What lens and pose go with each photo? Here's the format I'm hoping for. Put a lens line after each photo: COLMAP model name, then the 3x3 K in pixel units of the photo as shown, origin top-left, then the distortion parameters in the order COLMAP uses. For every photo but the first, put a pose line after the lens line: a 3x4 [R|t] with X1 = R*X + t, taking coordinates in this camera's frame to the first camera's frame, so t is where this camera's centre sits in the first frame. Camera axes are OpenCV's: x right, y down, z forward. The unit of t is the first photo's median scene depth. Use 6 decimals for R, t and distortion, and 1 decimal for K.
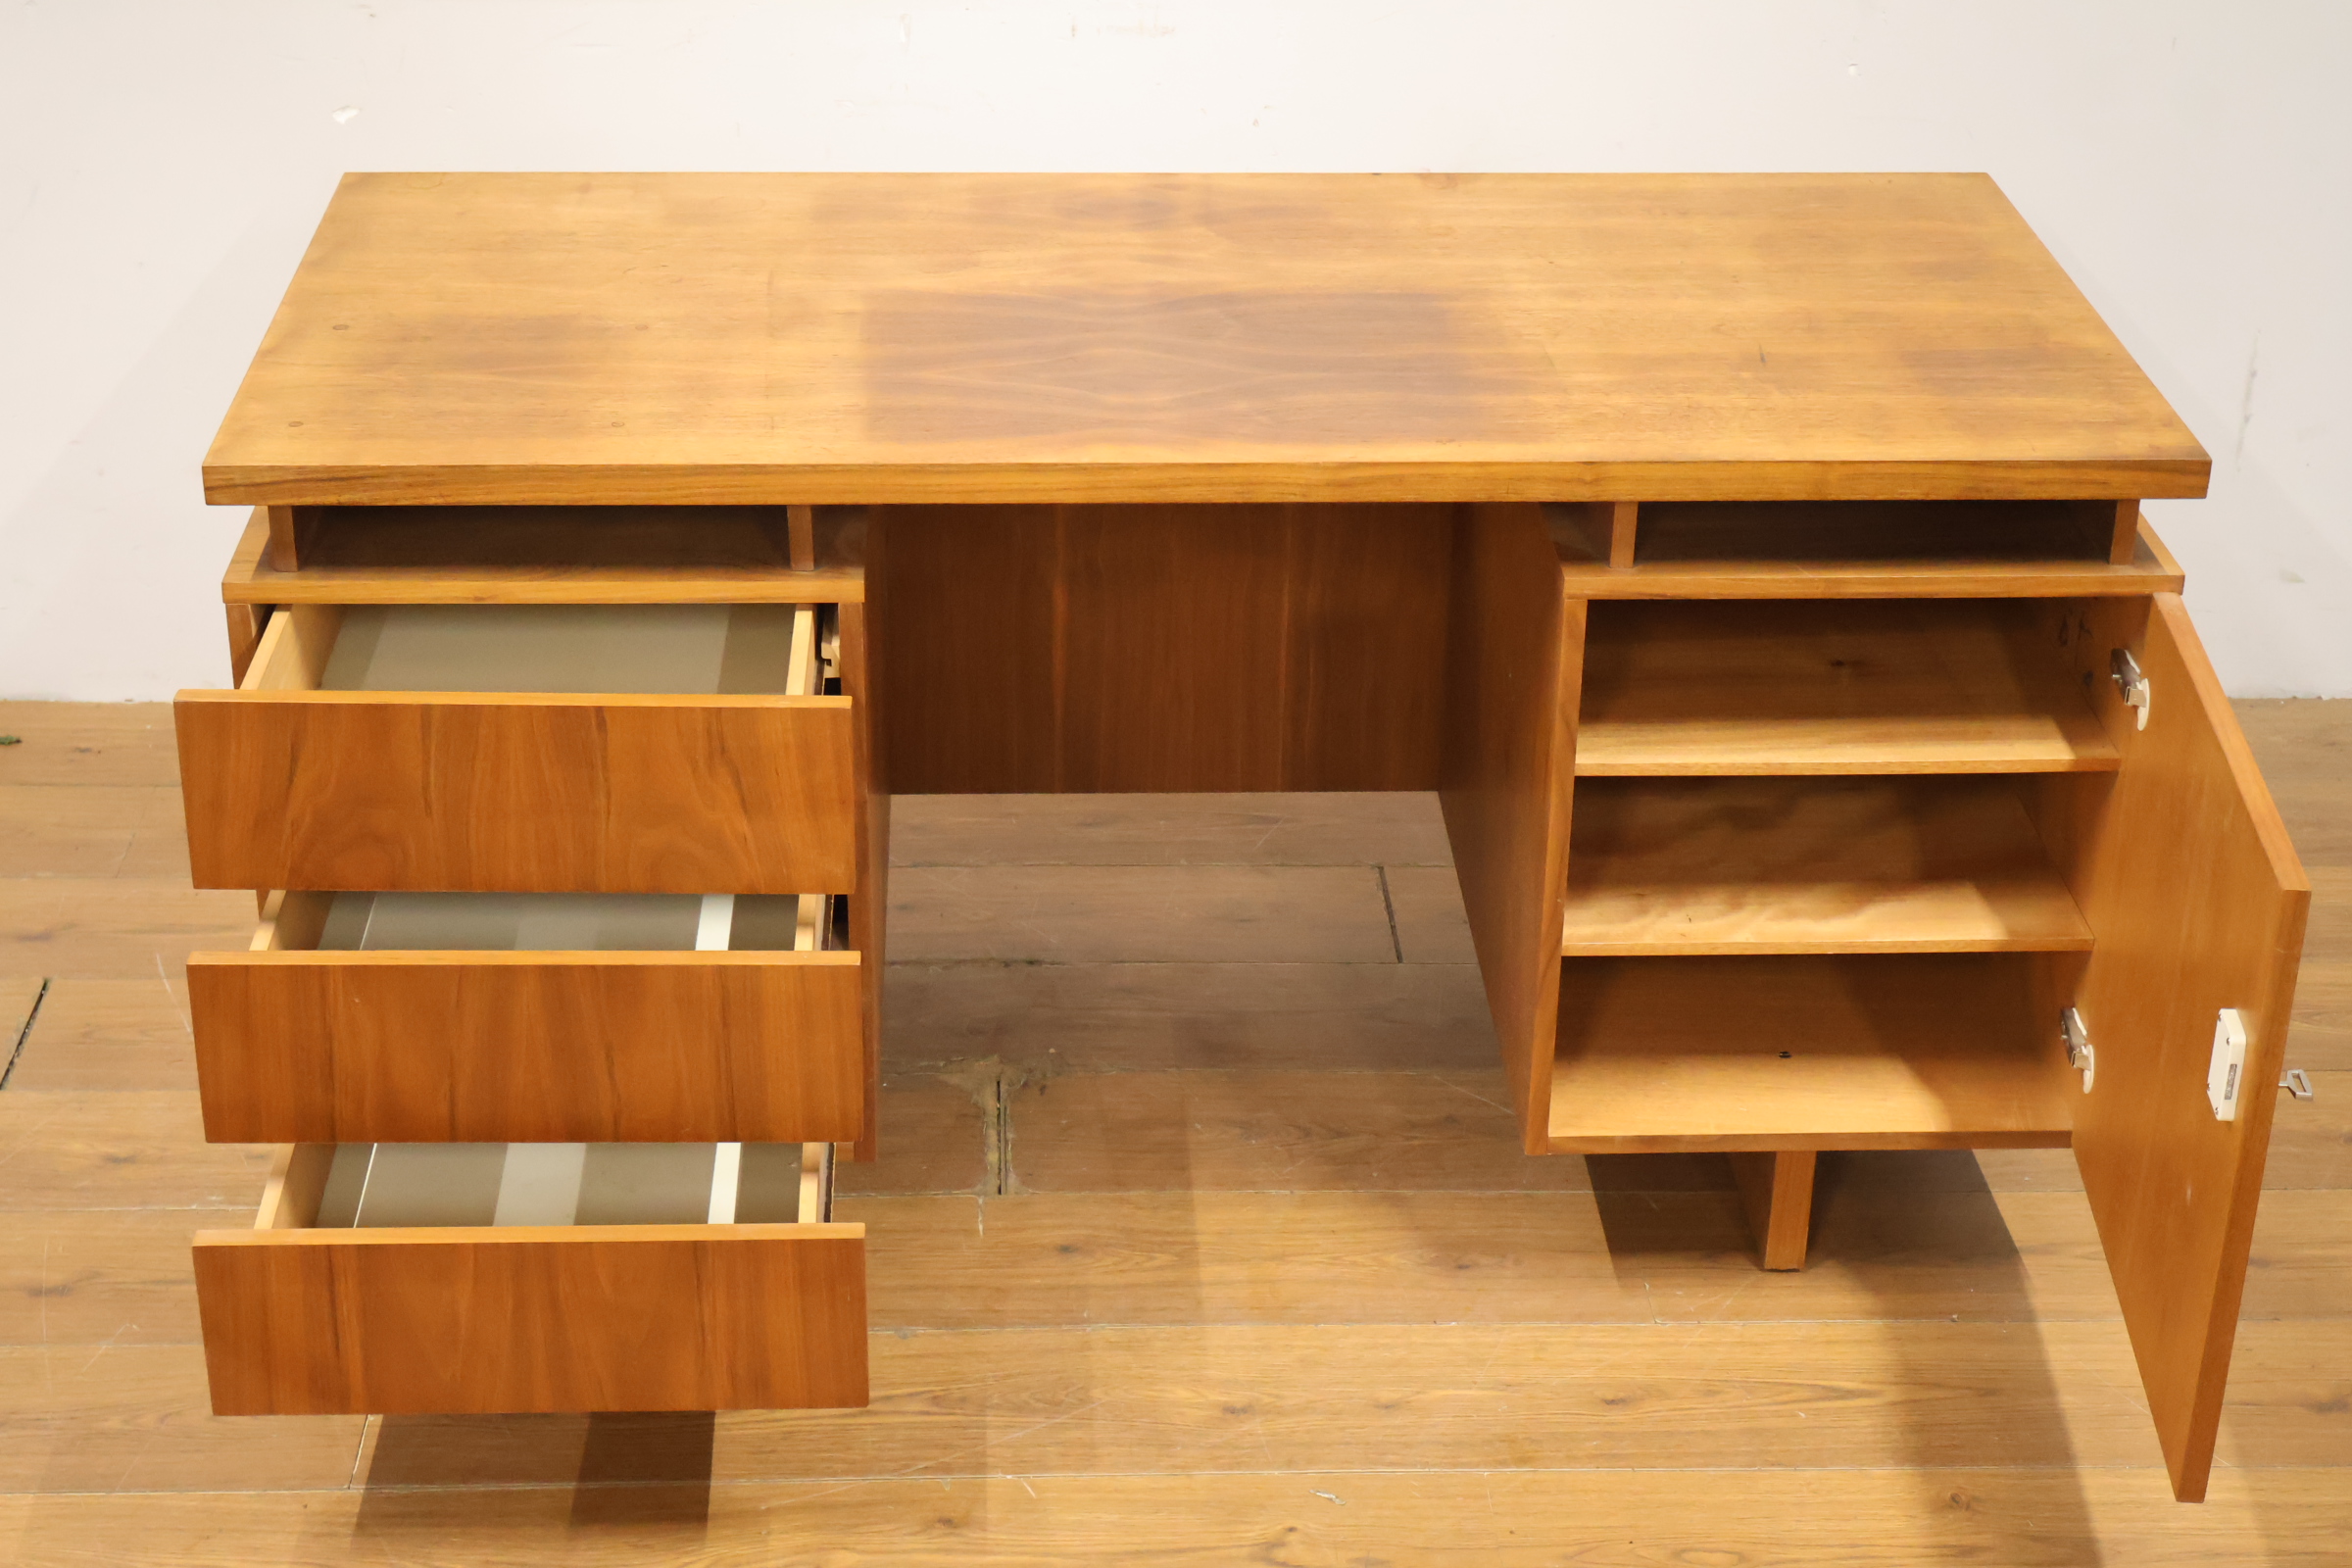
lens RADIAL K [[3834.9, 0, 1160.3], [0, 3834.9, 781.5], [0, 0, 1]] dist [0.033064, 0.000000]
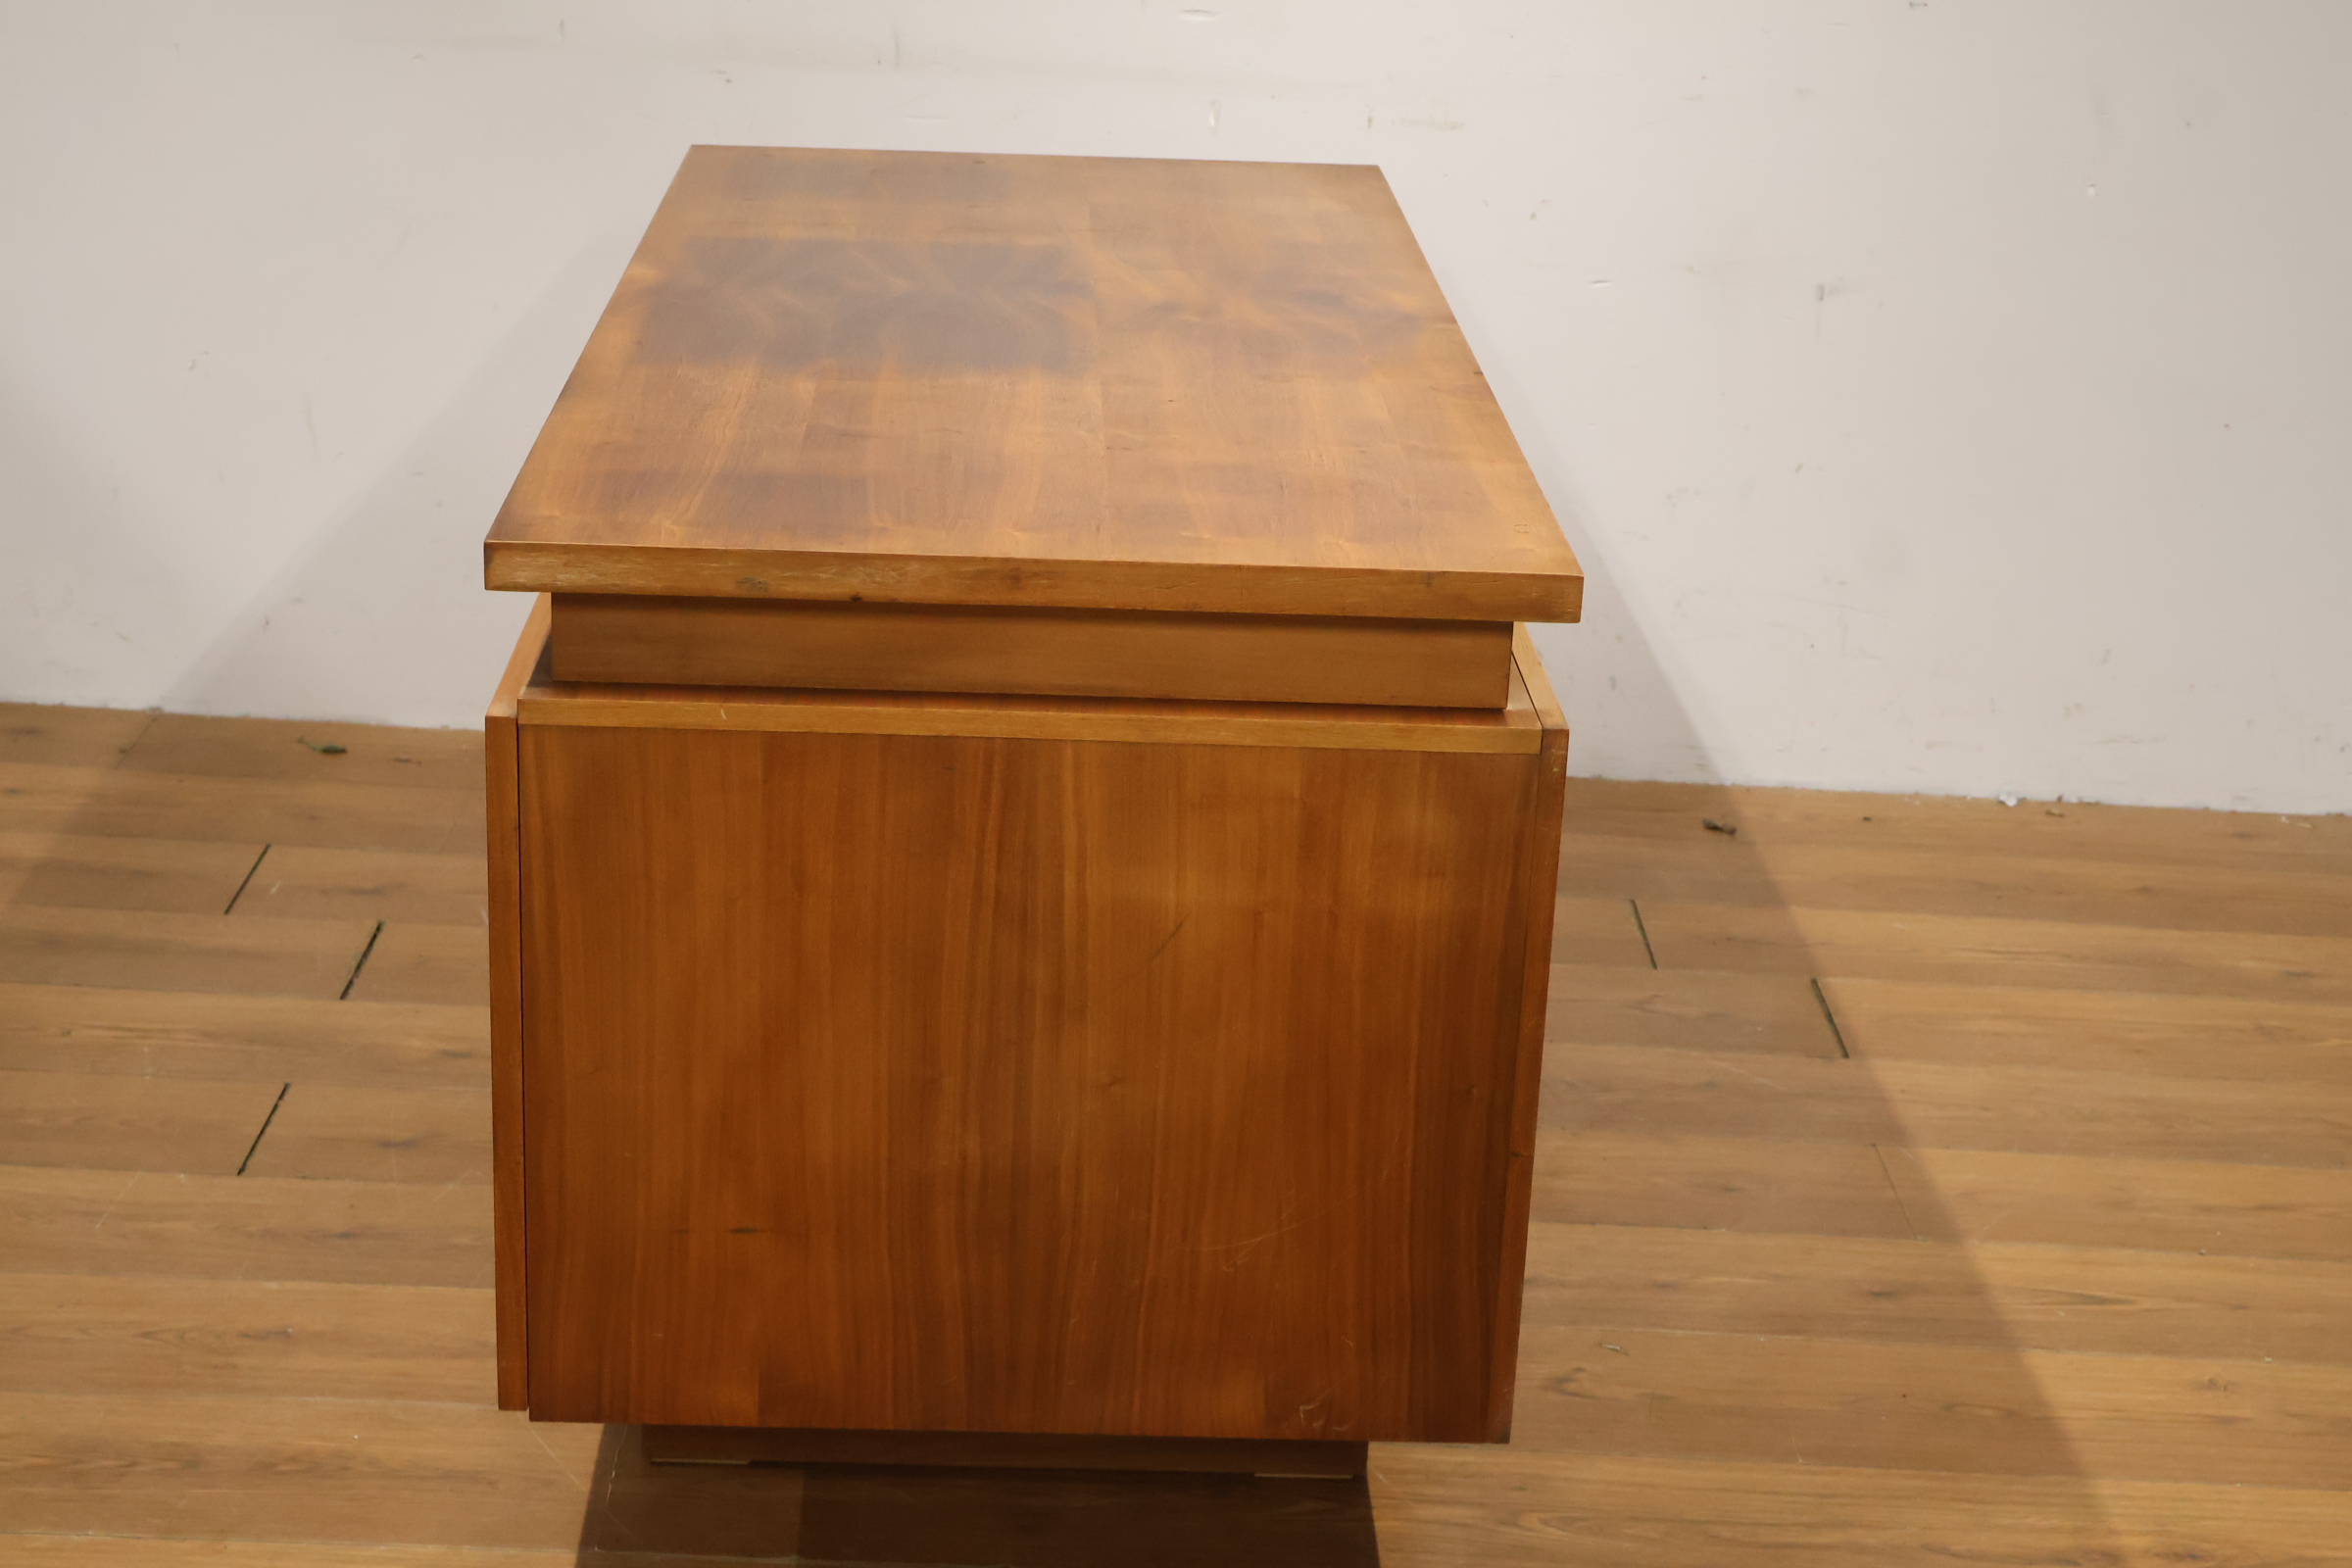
lens RADIAL K [[3834.9, 0, 1179.4], [0, 3834.9, 774.5], [0, 0, 1]] dist [0.033064, 0.000000]
pose [[0.998818, 0.041836, -0.024758, -0.052295], [-0.044765, 0.990124, -0.132857, 0.166438], [0.018956, 0.133808, 0.990826, -0.061168]]
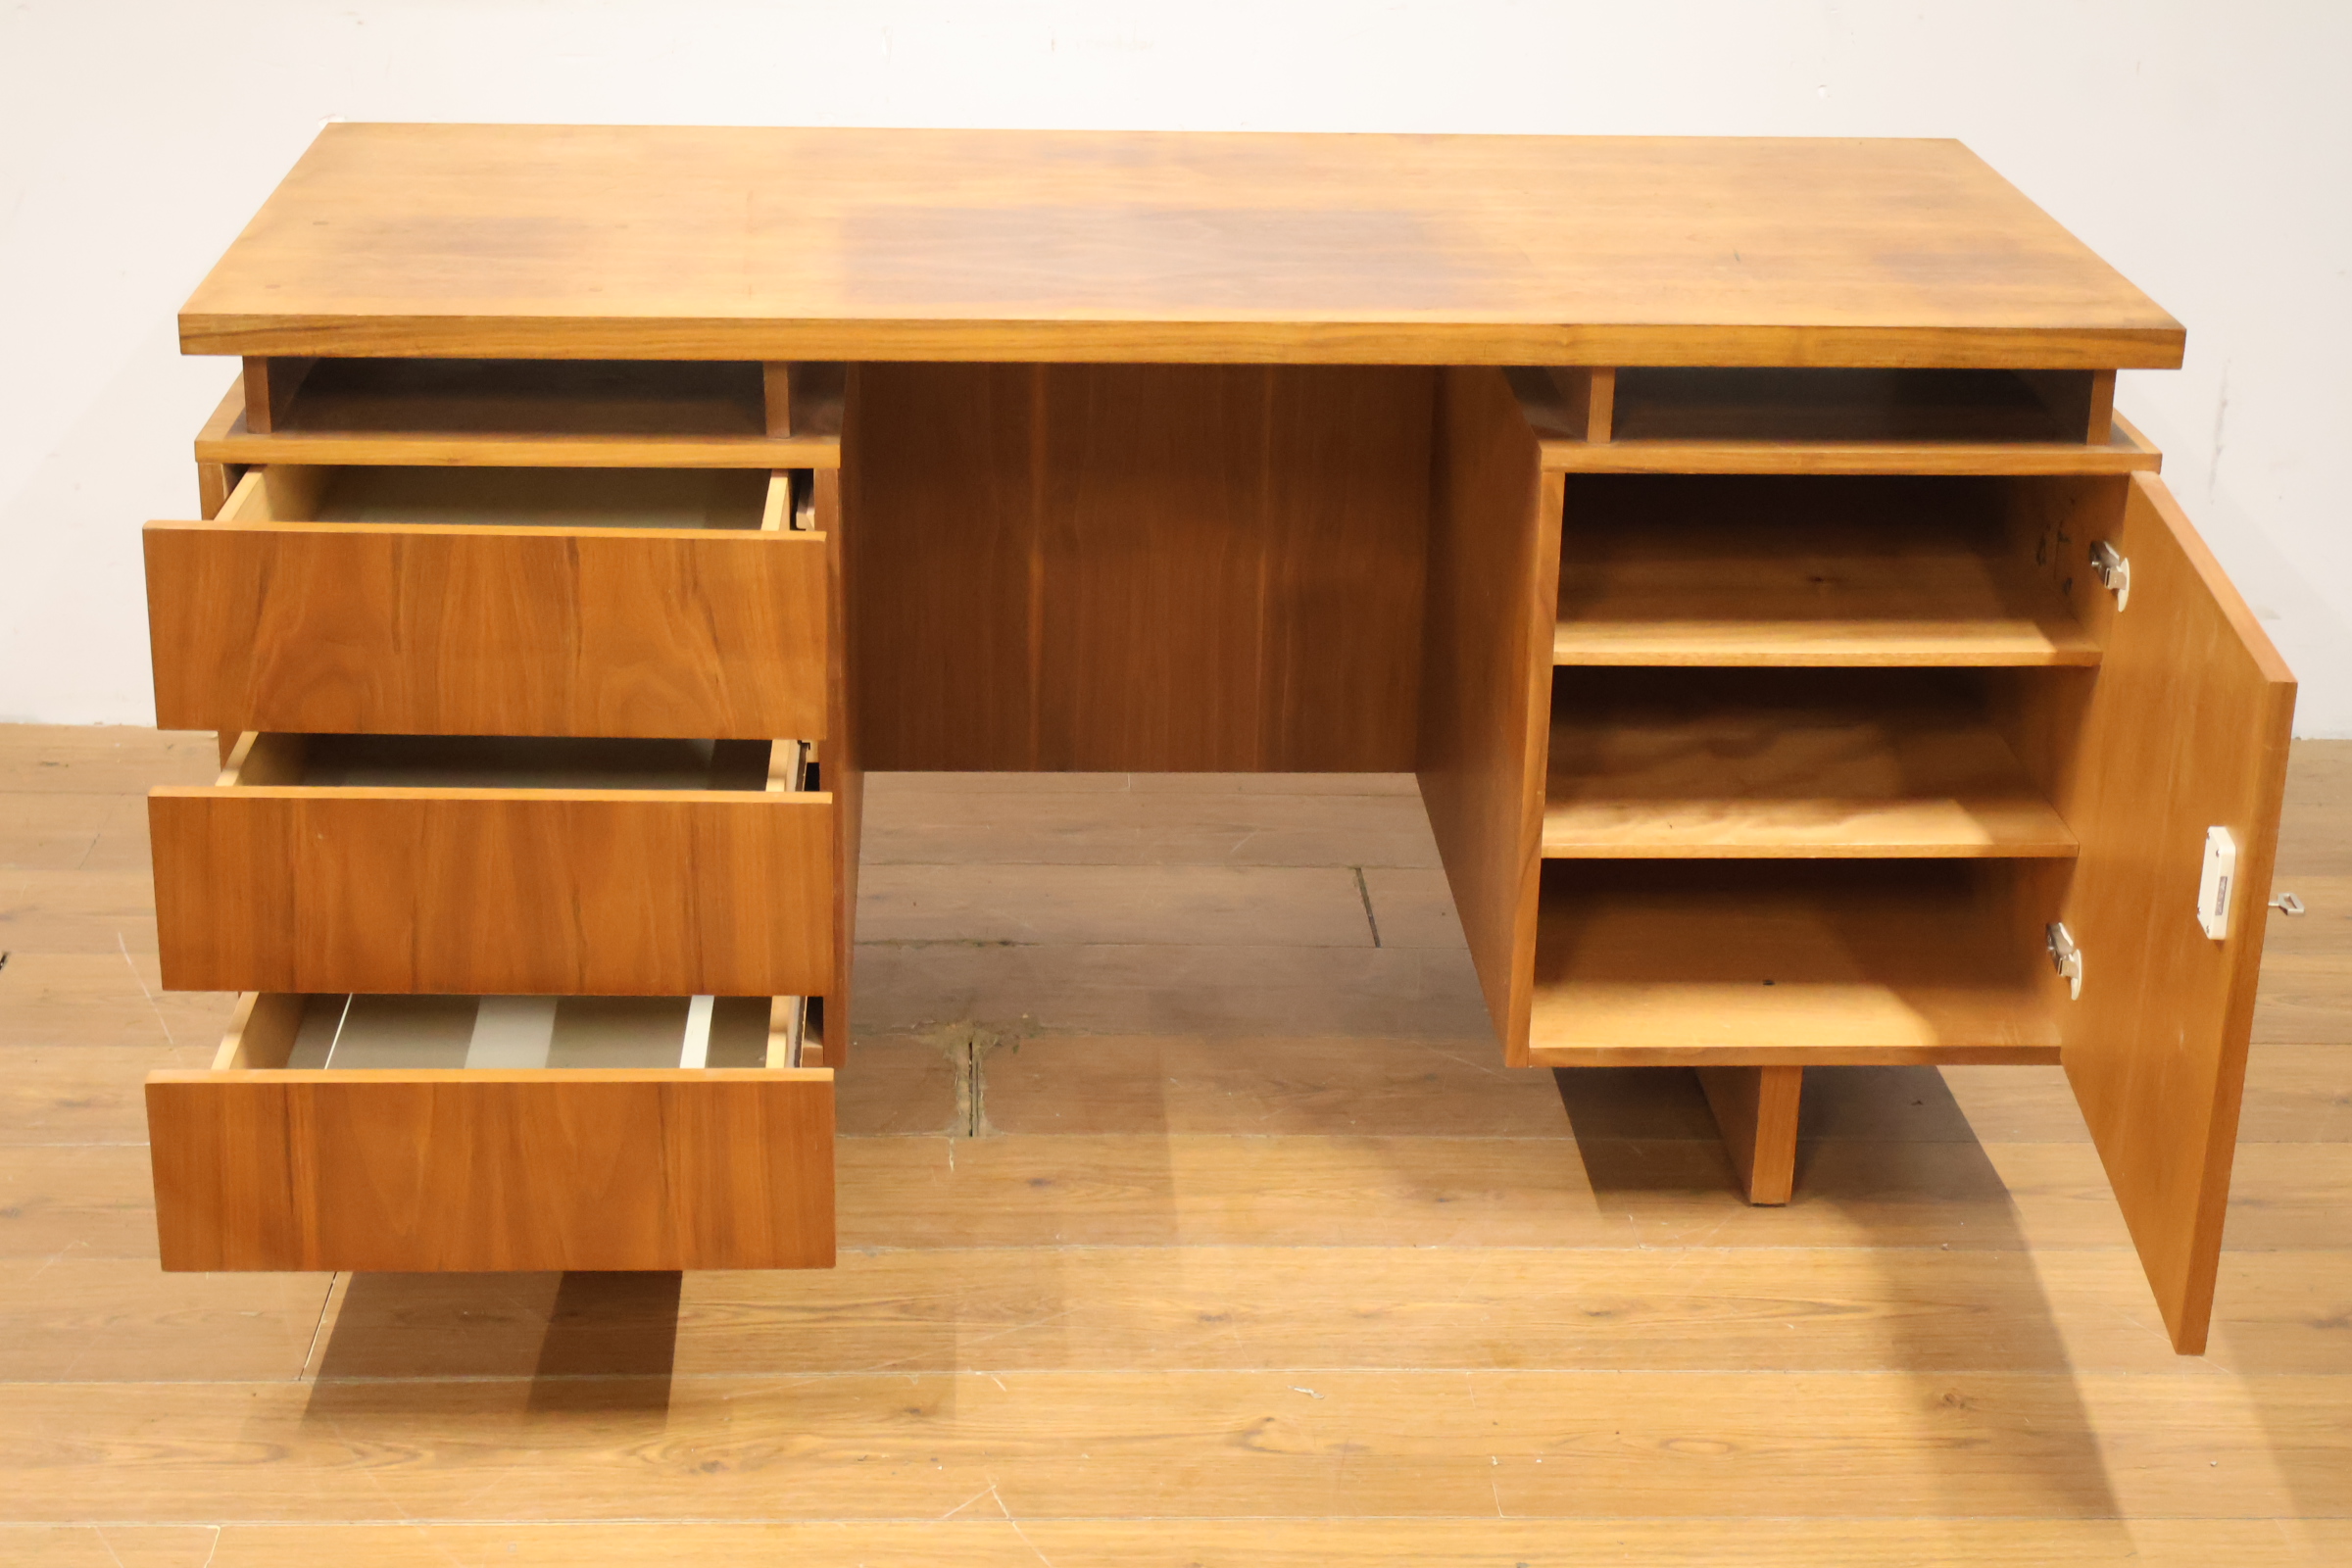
lens RADIAL K [[3834.9, 0, 1161.4], [0, 3834.9, 765.6], [0, 0, 1]] dist [0.033064, 0.000000]
pose [[0.999974, 0.003534, 0.006333, 0.000269], [-0.002879, 0.994931, -0.100519, 0.119456], [-0.006656, 0.100498, 0.994915, 0.014349]]
